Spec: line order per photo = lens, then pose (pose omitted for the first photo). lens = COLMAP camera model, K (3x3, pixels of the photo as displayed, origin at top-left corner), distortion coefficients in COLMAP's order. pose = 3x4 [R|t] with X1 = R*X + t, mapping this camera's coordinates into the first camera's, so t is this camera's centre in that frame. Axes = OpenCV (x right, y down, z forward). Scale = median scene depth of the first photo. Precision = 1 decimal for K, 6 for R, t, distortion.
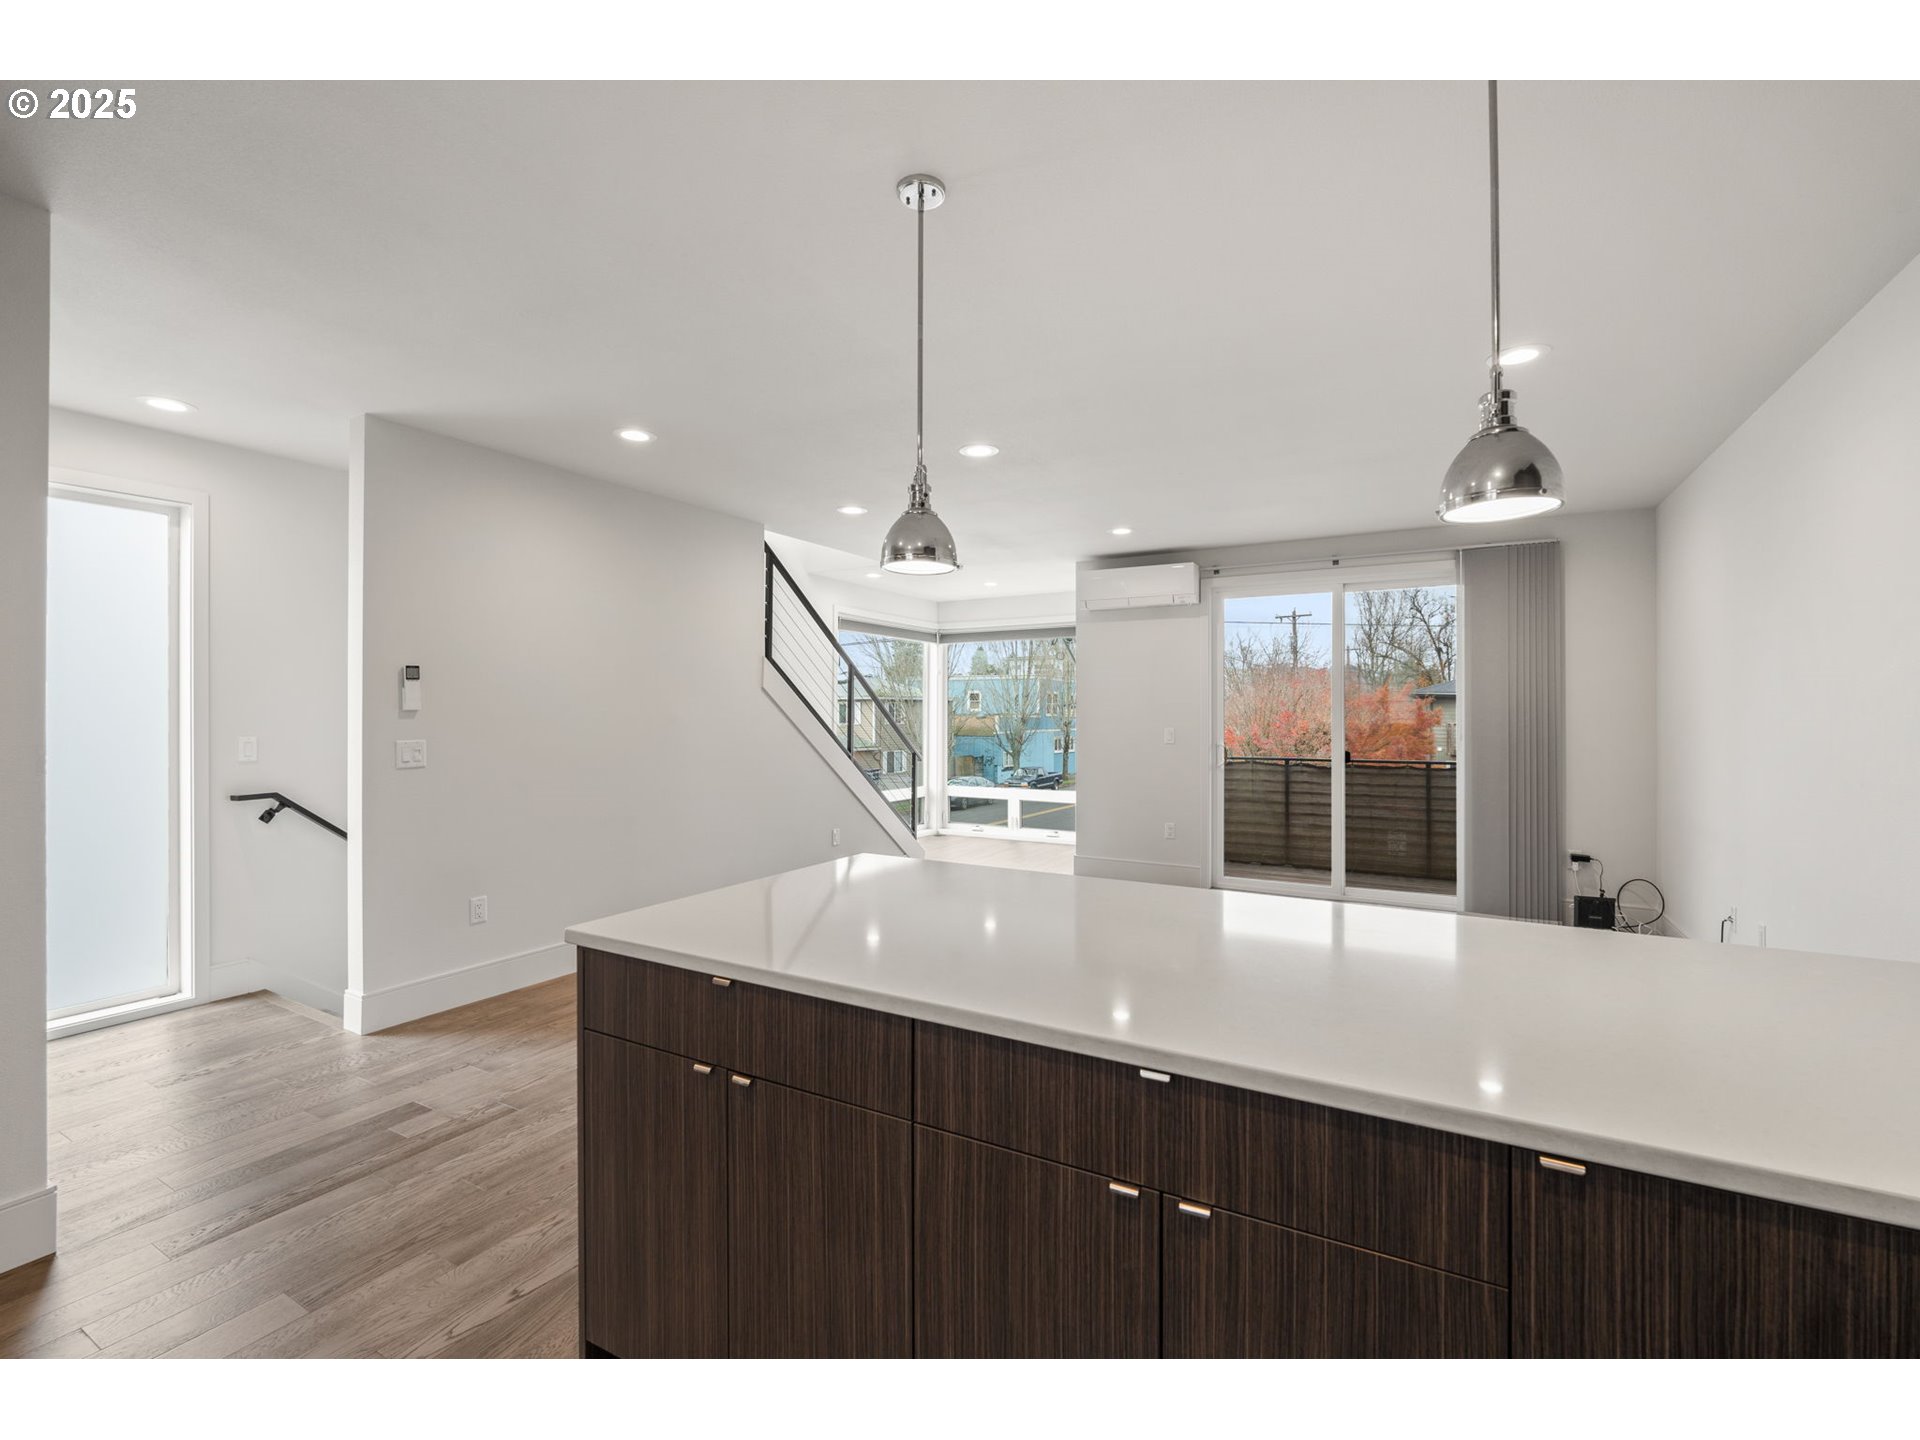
lens RADIAL K [[834.3, 0, 958.7], [0, 834.3, 718.0], [0, 0, 1]] dist [-0.000096, 0.000013]
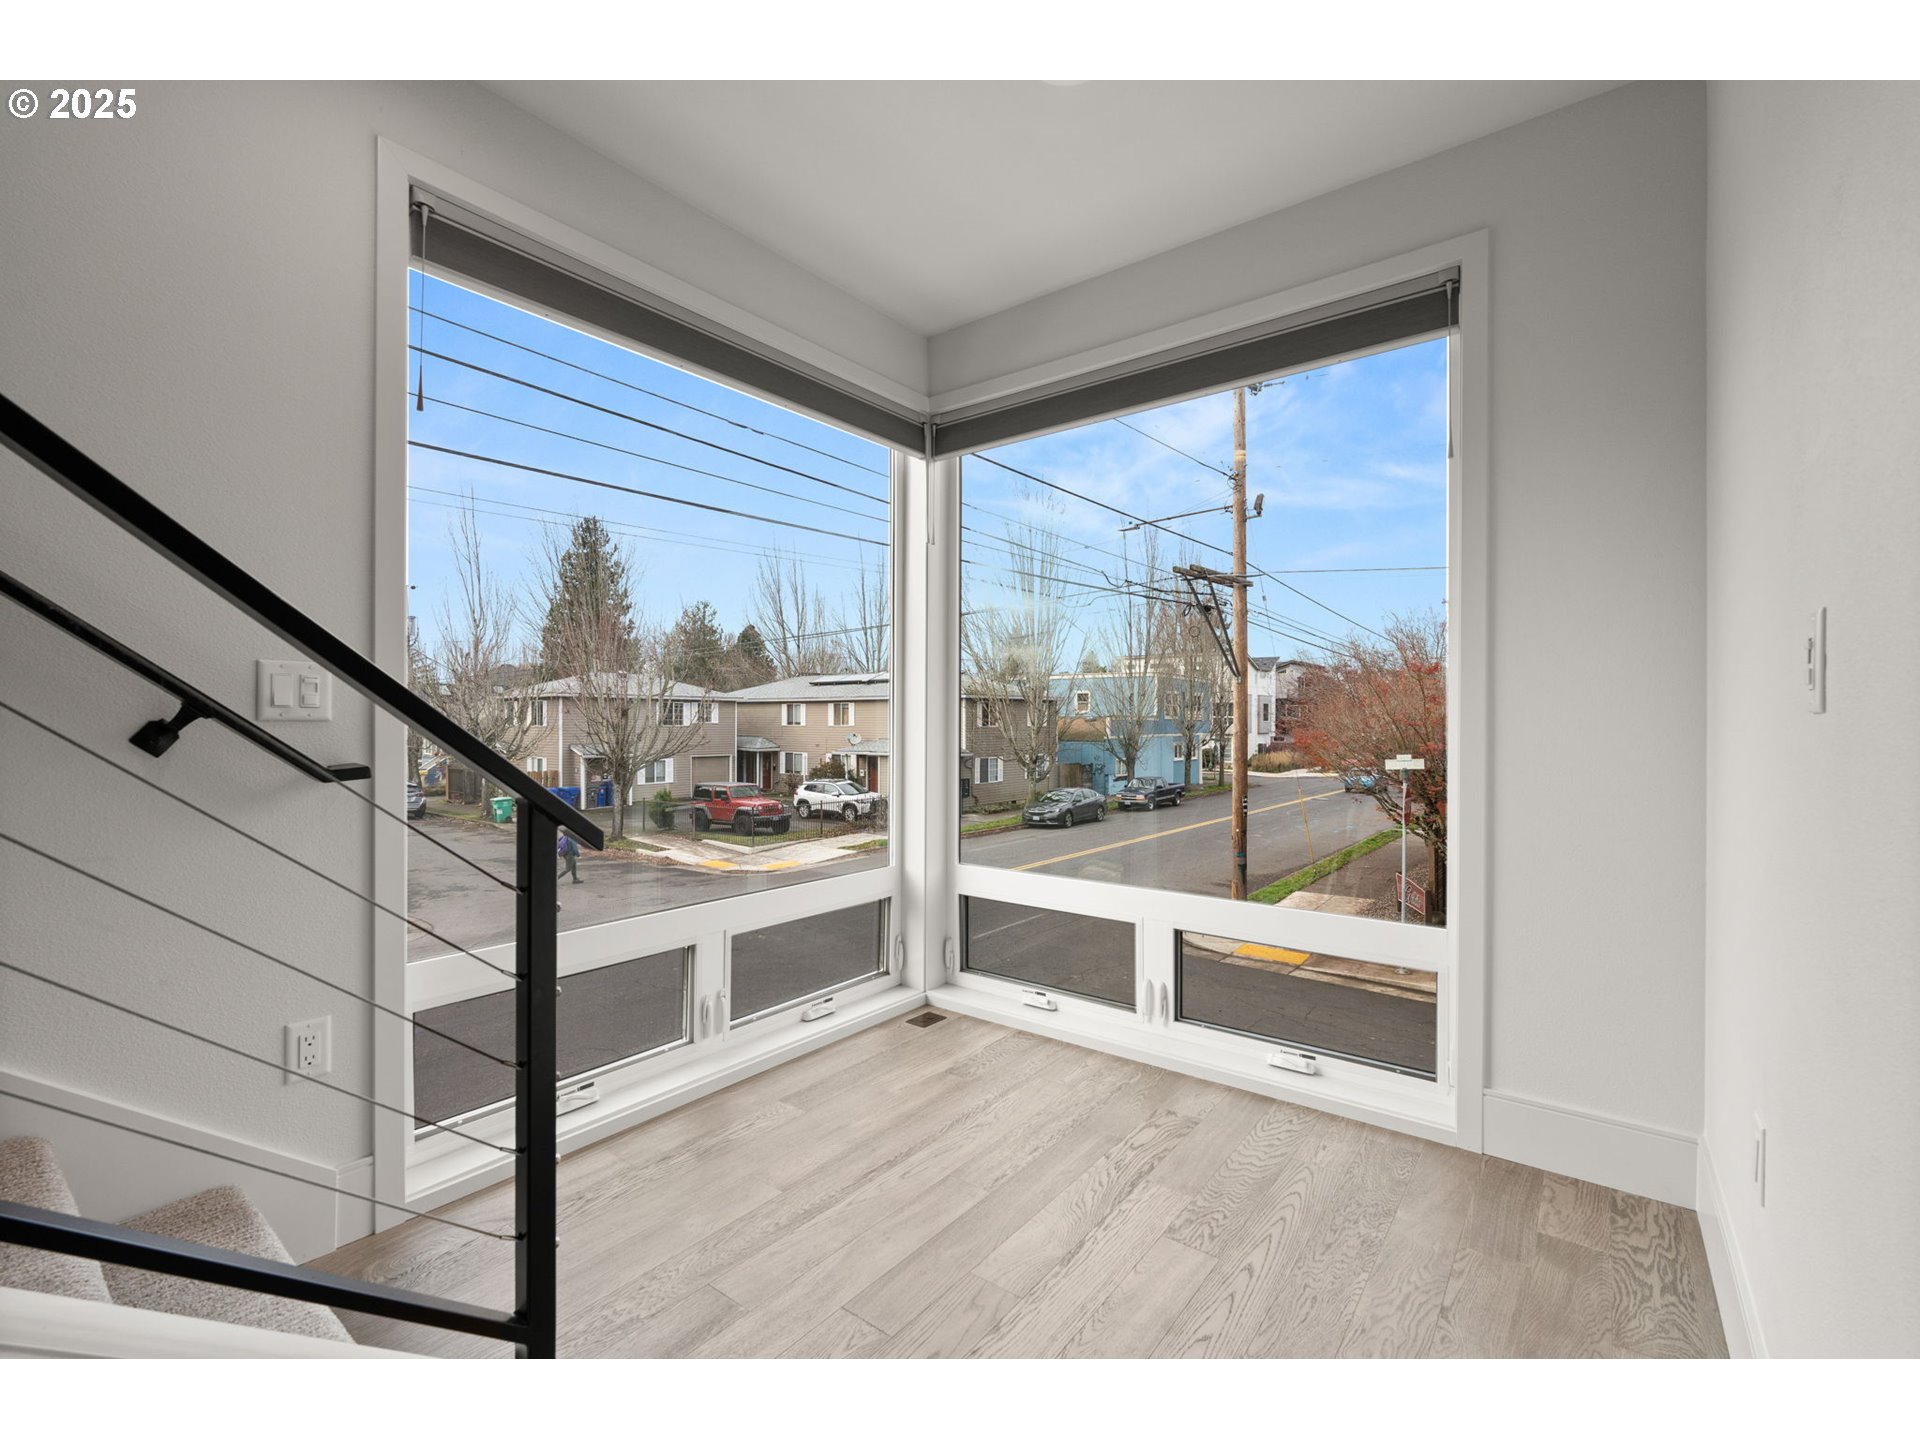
lens RADIAL K [[834.3, 0, 963.2], [0, 834.3, 725.6], [0, 0, 1]] dist [-0.000096, 0.000013]
pose [[0.991751, 0.002058, -0.128160, 0.007434], [-0.001729, 0.999995, 0.002680, 0.003595], [0.128165, -0.002436, 0.991750, 0.117224]]
